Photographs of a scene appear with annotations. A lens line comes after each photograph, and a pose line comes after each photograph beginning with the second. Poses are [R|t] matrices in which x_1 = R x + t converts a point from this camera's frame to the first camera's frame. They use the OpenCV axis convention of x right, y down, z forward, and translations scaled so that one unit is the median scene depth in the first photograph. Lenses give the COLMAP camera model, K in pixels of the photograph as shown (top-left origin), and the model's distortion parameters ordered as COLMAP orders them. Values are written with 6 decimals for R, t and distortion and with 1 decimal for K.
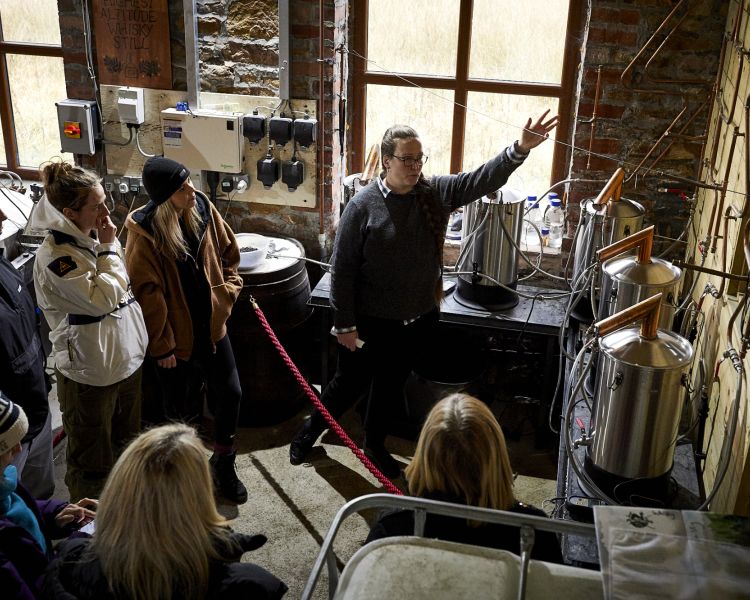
lens RADIAL K [[886.8, 0, 375.0], [0, 886.8, 300.0], [0, 0, 1]] dist [-0.029873, -0.050181]
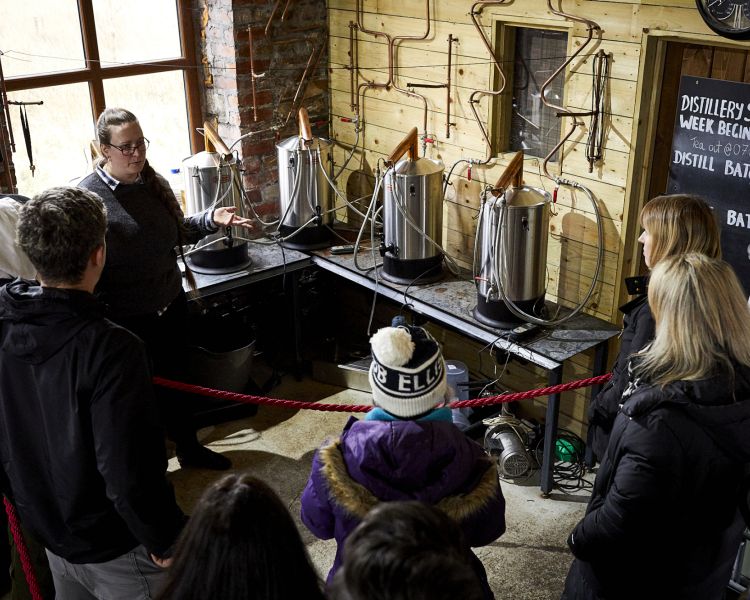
lens RADIAL K [[886.8, 0, 375.0], [0, 886.8, 300.0], [0, 0, 1]] dist [-0.029873, -0.050181]
pose [[0.646457, -0.338515, 0.683740, -0.506770], [0.355843, 0.926513, 0.122271, -0.024509], [-0.674885, 0.164261, 0.719409, 0.149384]]
